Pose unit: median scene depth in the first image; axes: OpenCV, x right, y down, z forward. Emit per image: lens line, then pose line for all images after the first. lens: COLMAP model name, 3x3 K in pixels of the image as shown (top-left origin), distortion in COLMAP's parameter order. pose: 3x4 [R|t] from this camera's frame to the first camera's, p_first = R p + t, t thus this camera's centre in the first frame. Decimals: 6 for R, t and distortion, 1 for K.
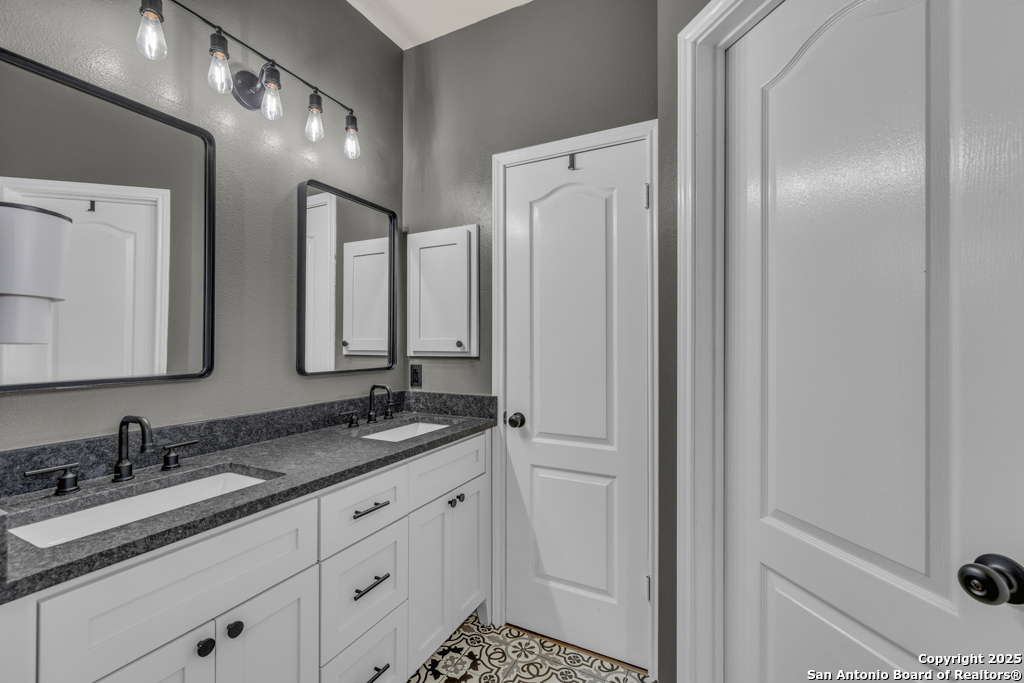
lens RADIAL K [[438.0, 0, 509.4], [0, 438.0, 338.1], [0, 0, 1]] dist [0.001333, 0.000222]
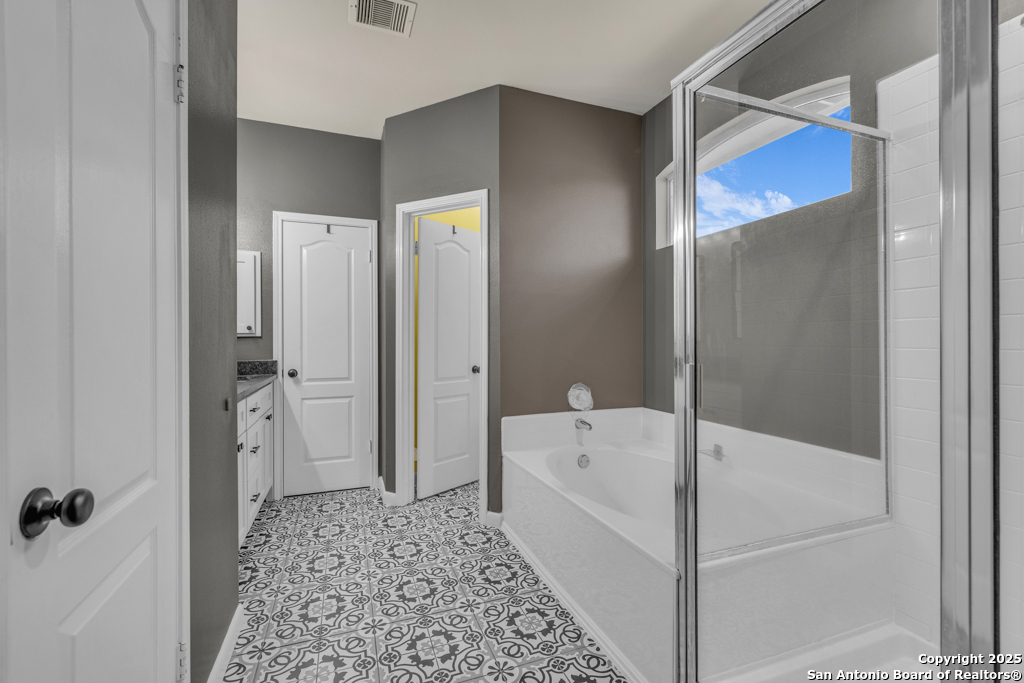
lens RADIAL K [[438.0, 0, 509.4], [0, 438.0, 338.1], [0, 0, 1]] dist [0.001333, 0.000222]
pose [[0.666449, -0.004201, 0.745539, -0.686459], [-0.002361, 0.999967, 0.007745, 0.036890], [-0.745547, -0.006921, 0.666417, -0.752000]]
